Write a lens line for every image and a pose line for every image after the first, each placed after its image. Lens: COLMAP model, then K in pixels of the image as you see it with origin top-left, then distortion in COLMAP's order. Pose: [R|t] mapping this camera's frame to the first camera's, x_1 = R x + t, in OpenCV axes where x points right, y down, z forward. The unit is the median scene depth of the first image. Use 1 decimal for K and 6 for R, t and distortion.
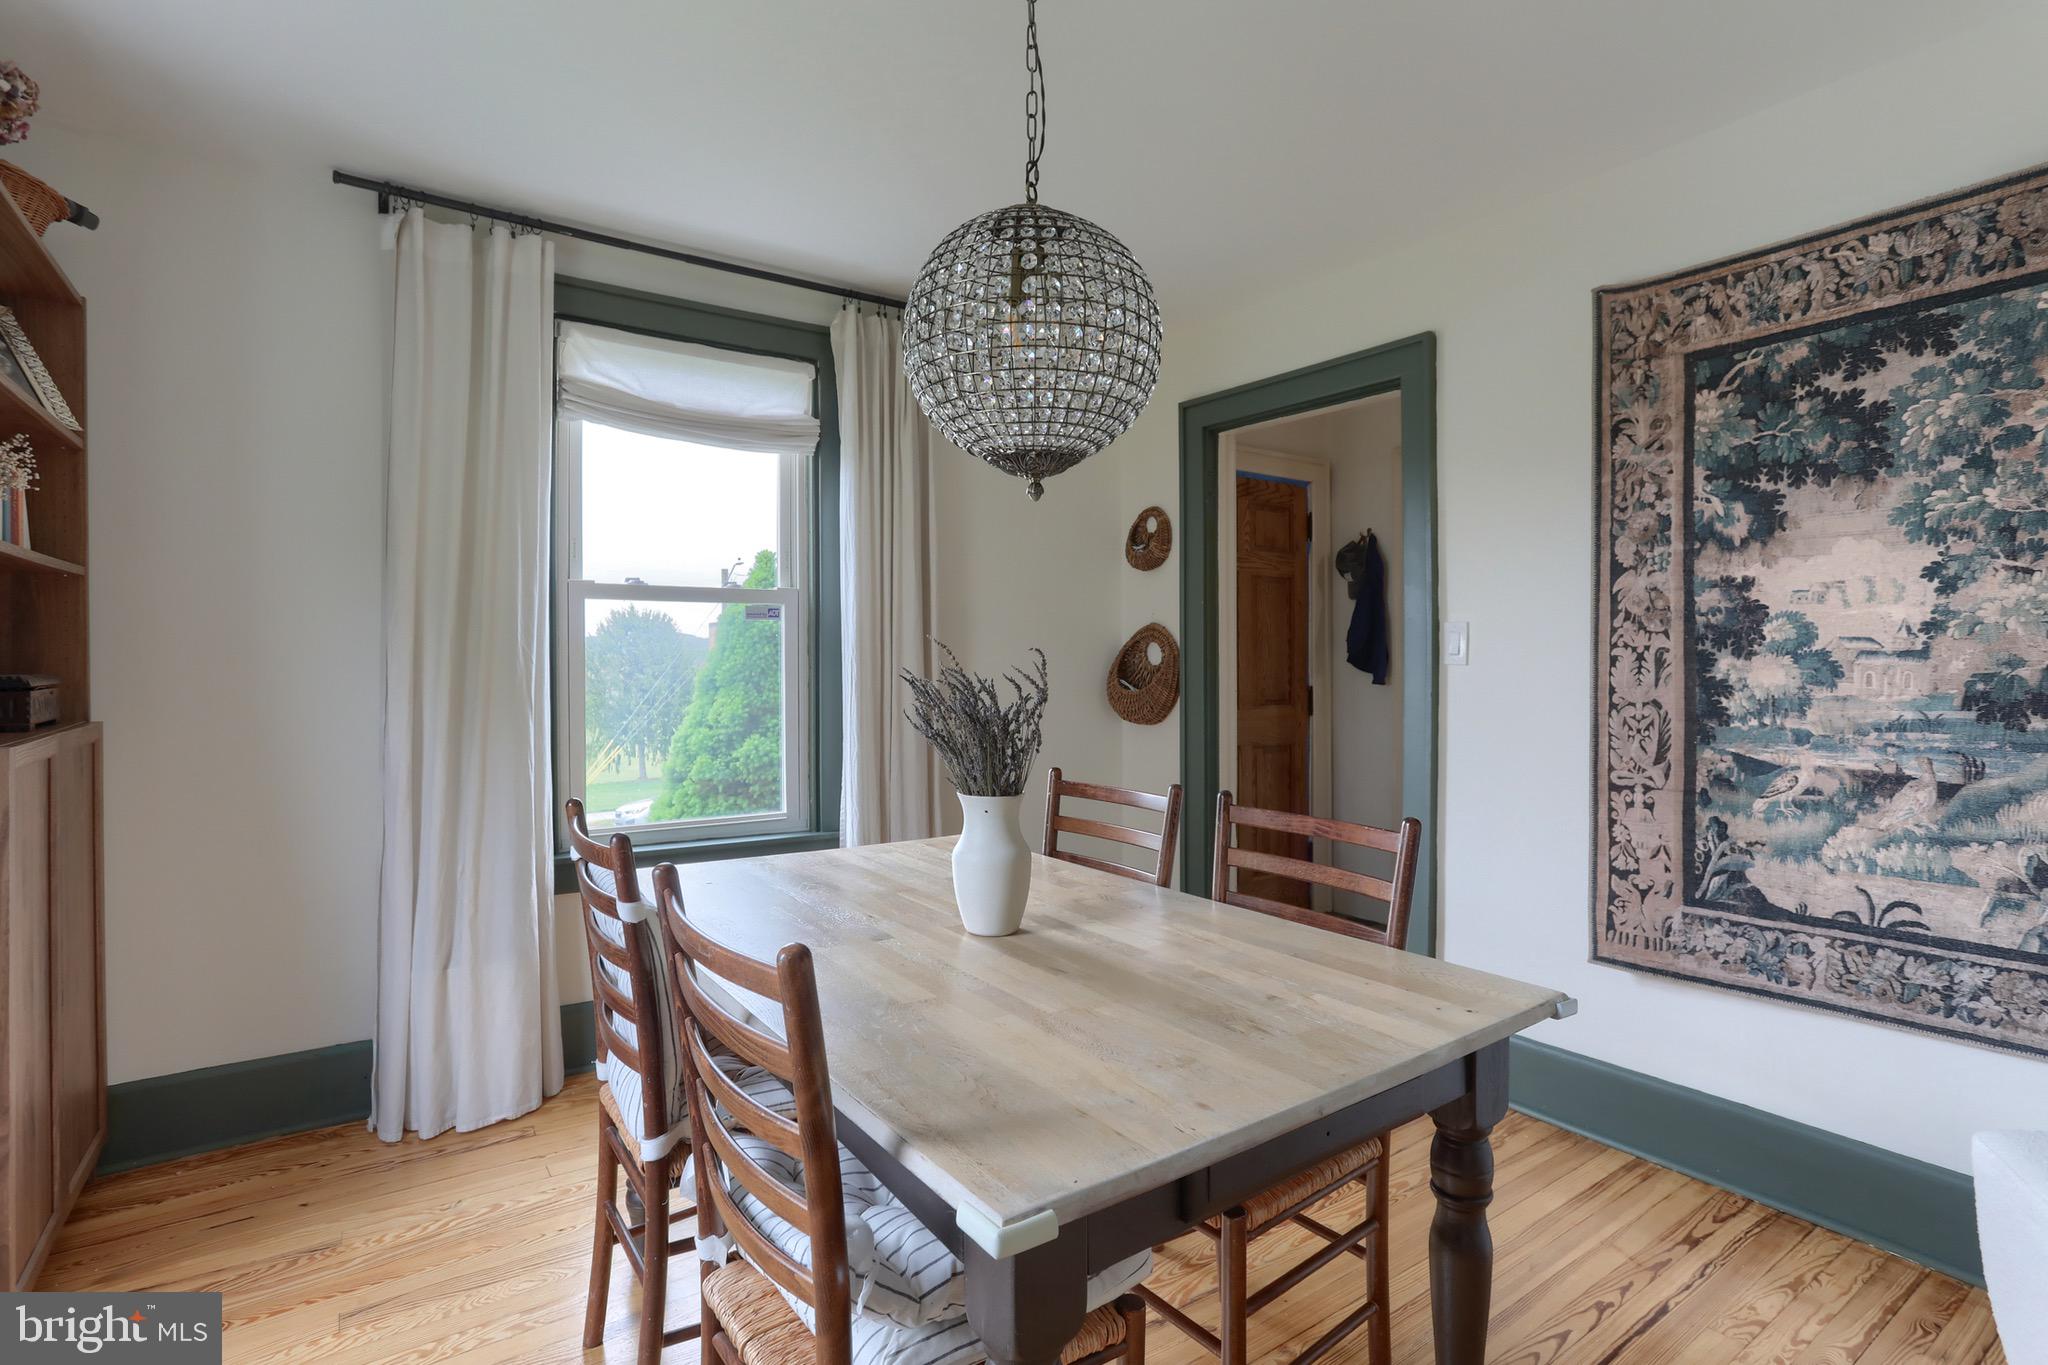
lens RADIAL K [[1013.3, 0, 1026.4], [0, 1013.3, 665.9], [0, 0, 1]] dist [-0.058923, 0.032555]
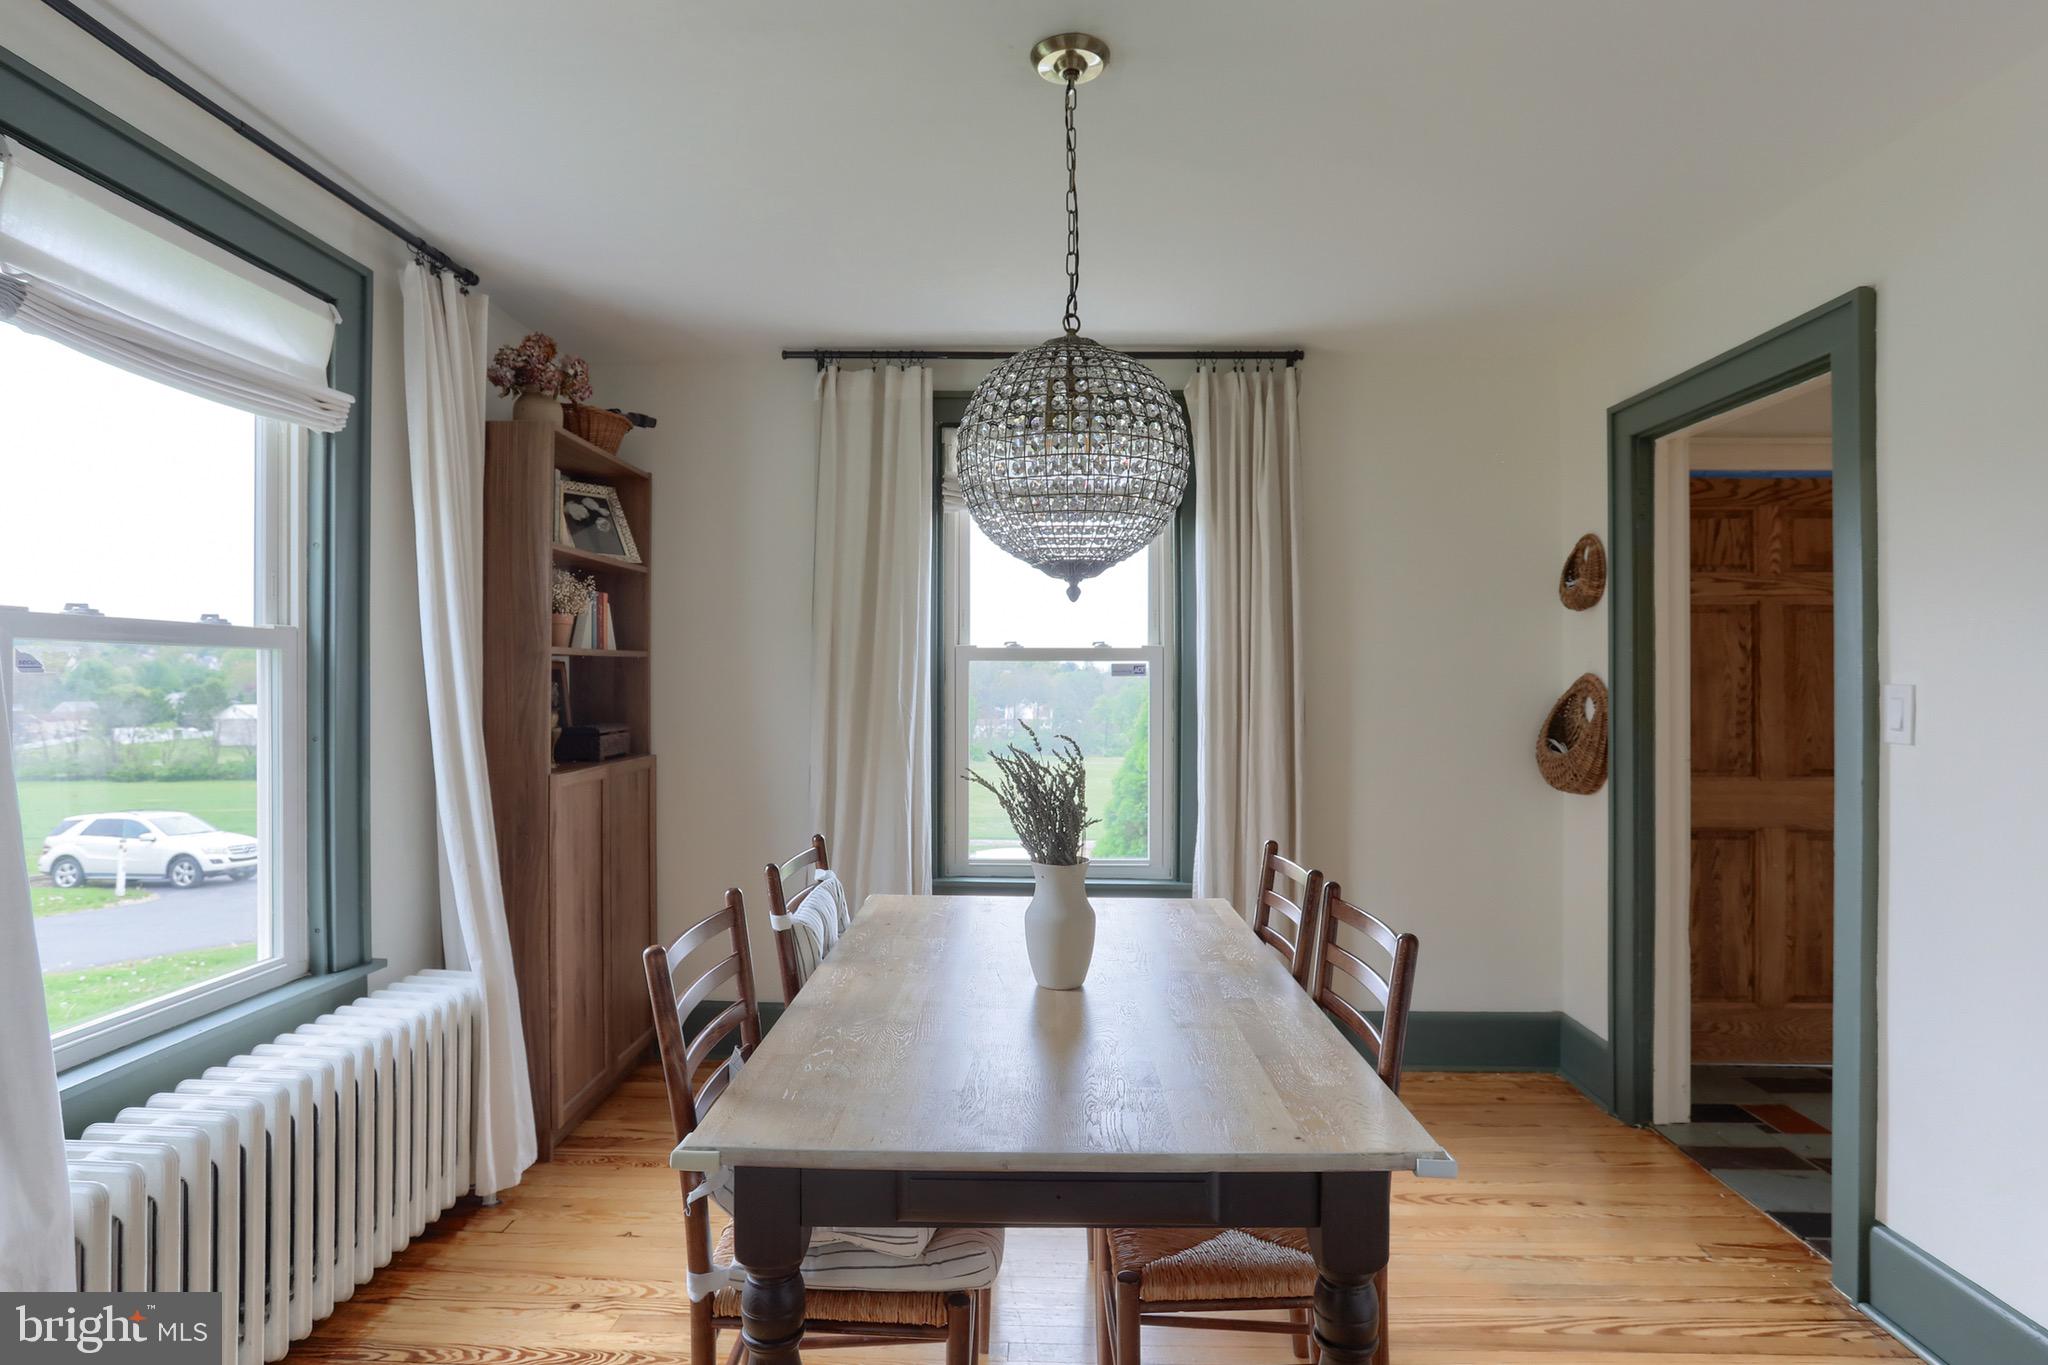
lens RADIAL K [[1117.2, 0, 1024.0], [0, 1117.2, 682.5], [0, 0, 1]] dist [-0.034400, 0.000394]
pose [[0.798683, 0.004257, -0.601737, 0.411195], [-0.006138, 0.999981, -0.001073, -0.042864], [0.601721, 0.004551, 0.798694, -0.007328]]
